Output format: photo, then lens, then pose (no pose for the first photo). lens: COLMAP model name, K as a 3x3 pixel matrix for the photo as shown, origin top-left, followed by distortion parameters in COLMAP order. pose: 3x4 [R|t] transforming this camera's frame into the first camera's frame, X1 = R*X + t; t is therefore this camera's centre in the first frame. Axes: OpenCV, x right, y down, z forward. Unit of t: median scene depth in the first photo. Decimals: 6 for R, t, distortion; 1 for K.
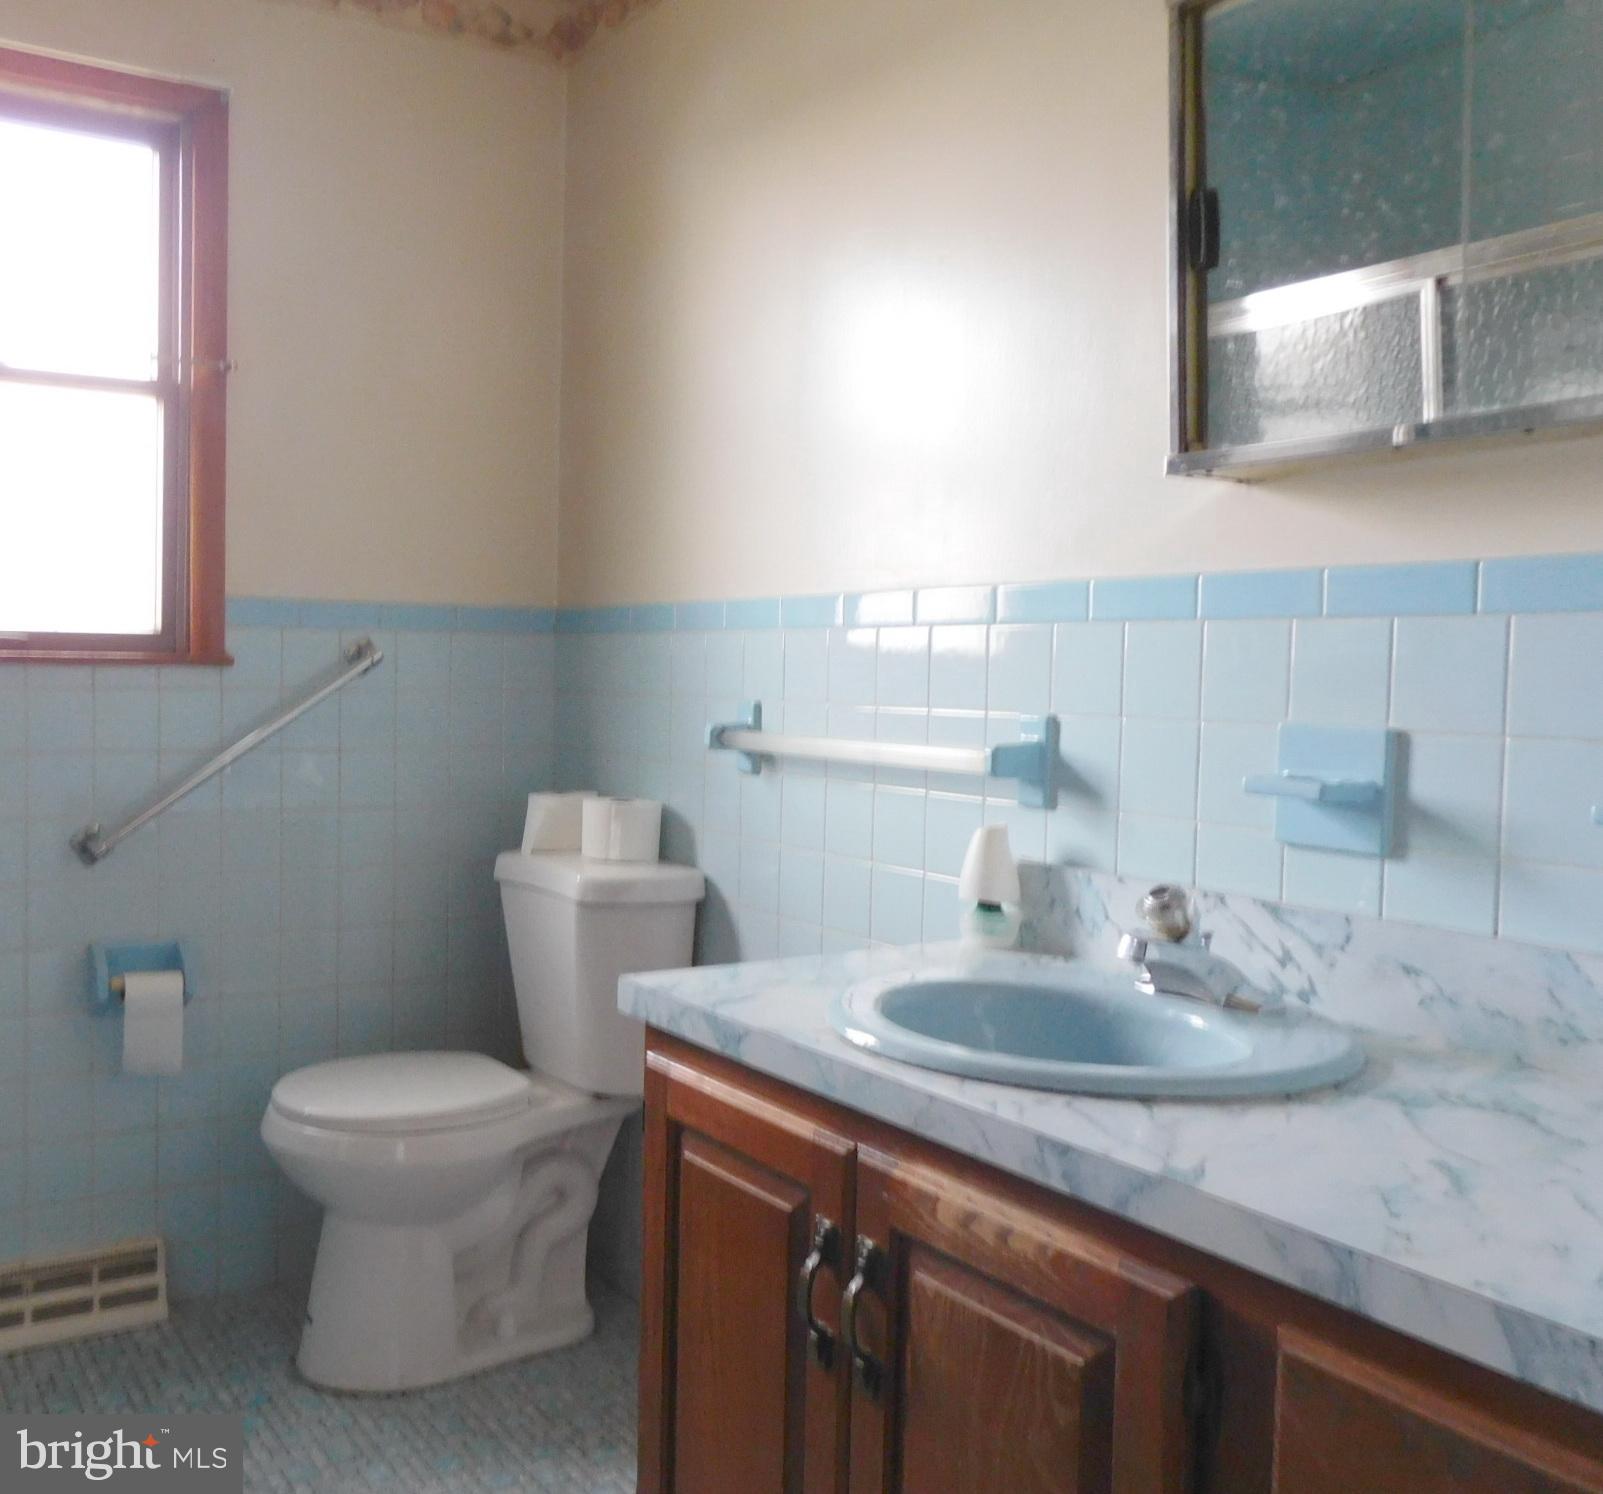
lens RADIAL K [[1776.7, 0, 800.0], [0, 1776.7, 745.6], [0, 0, 1]] dist [-0.014432, 0.000000]
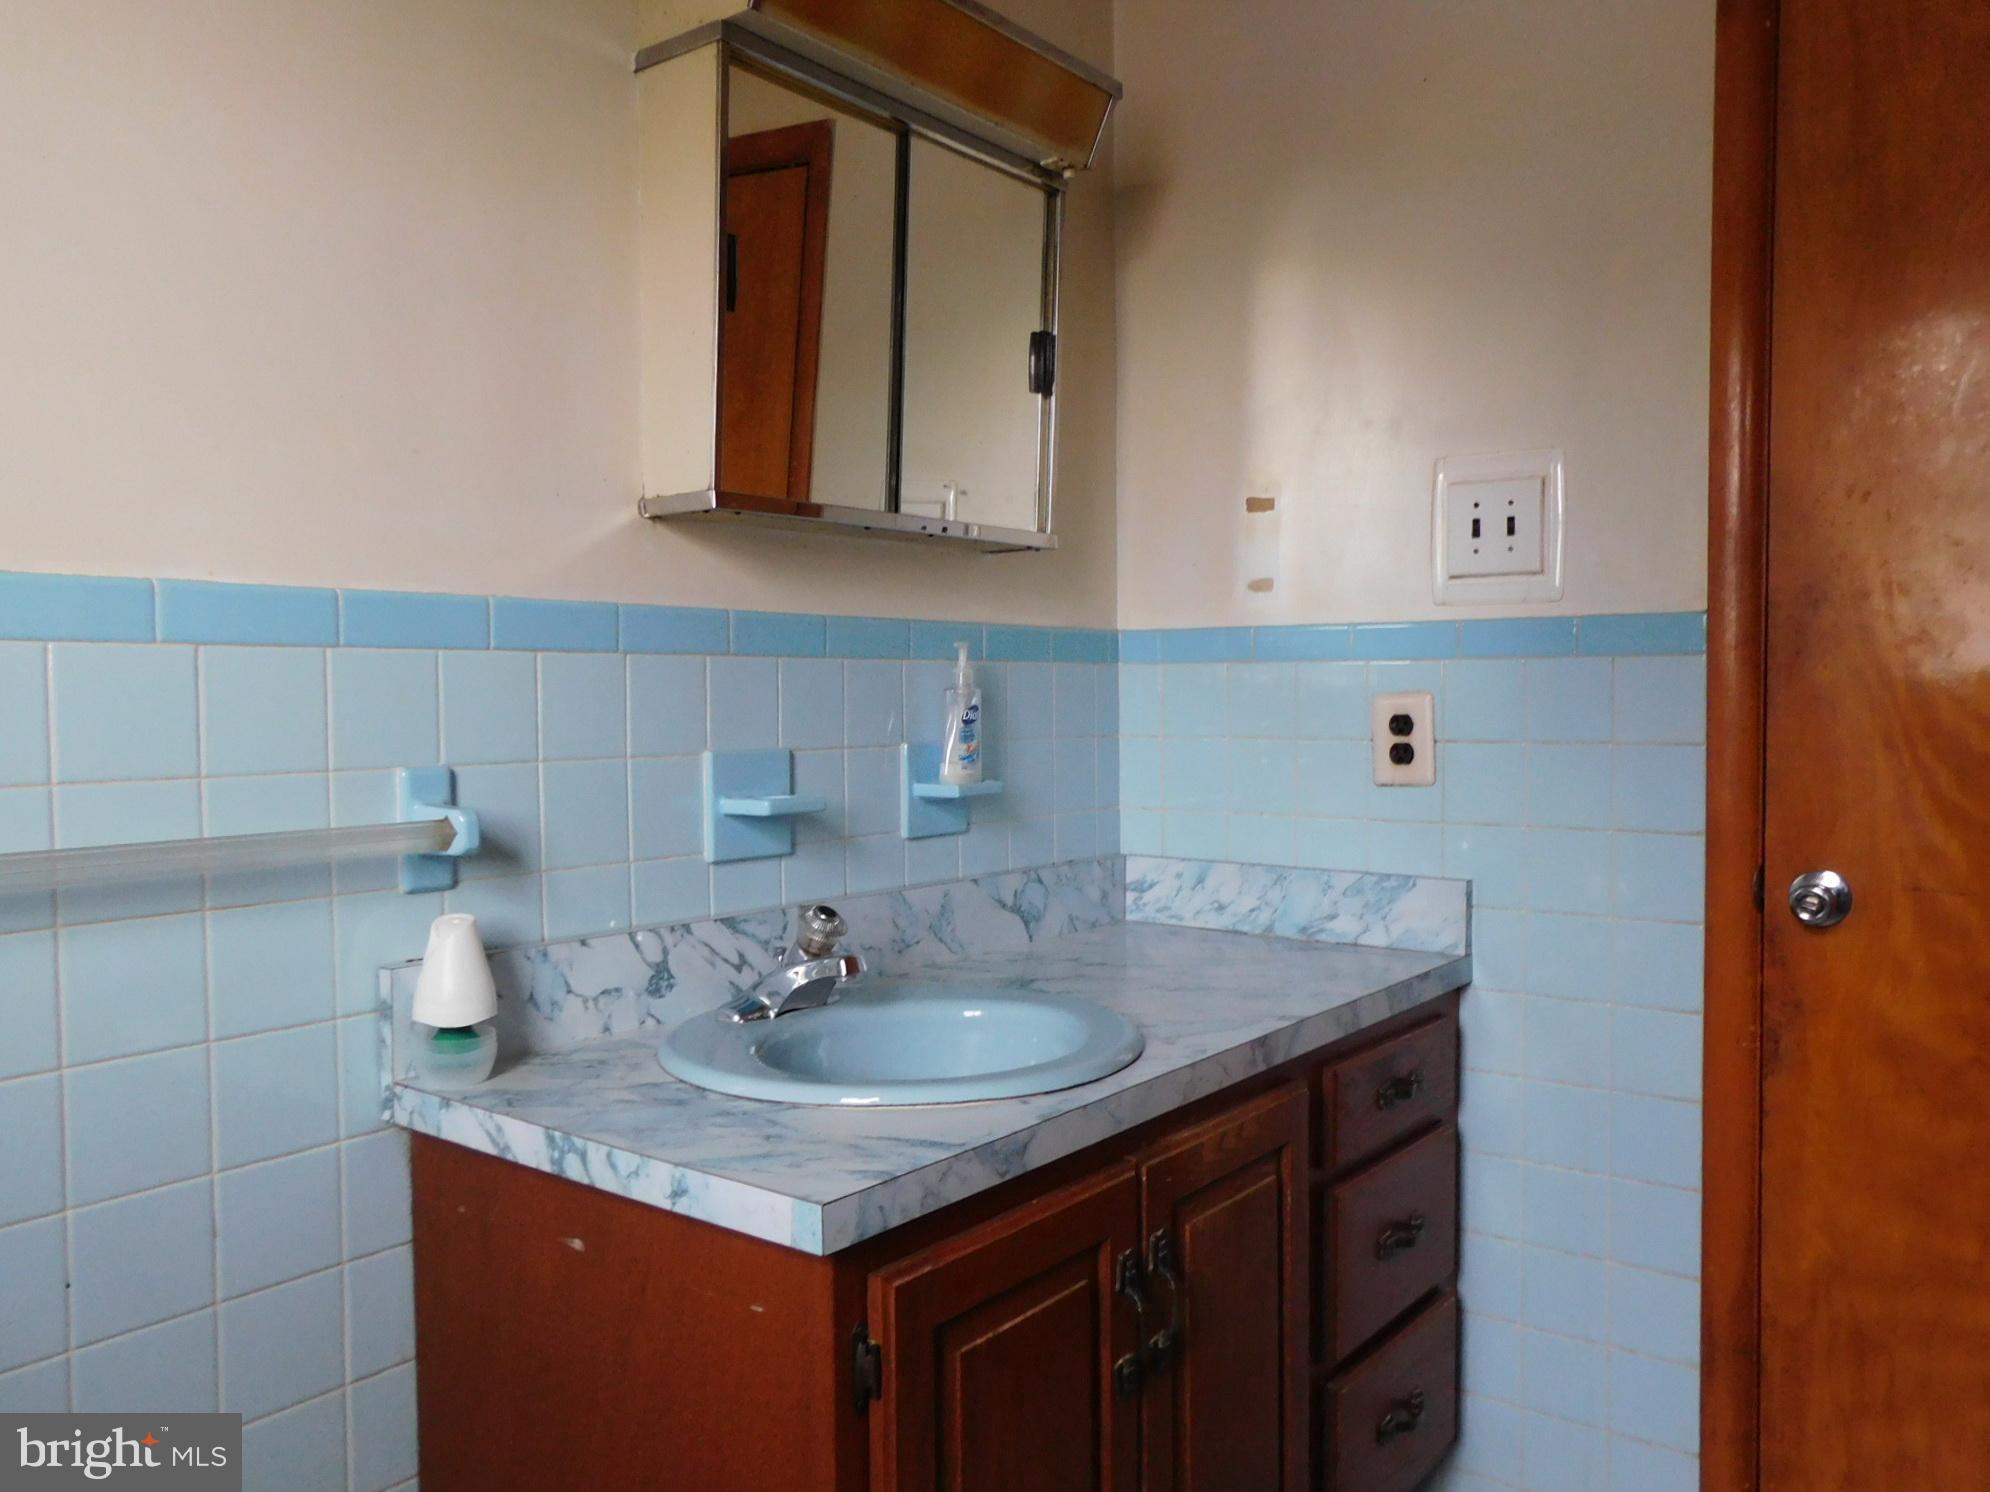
lens RADIAL K [[1469.3, 0, 991.5], [0, 1469.3, 747.9], [0, 0, 1]] dist [-0.035735, -0.000574]
pose [[-0.337102, -0.046712, 0.940309, -0.627627], [0.046773, 0.996704, 0.066282, -0.066277], [-0.940306, 0.066325, -0.333806, 1.147100]]
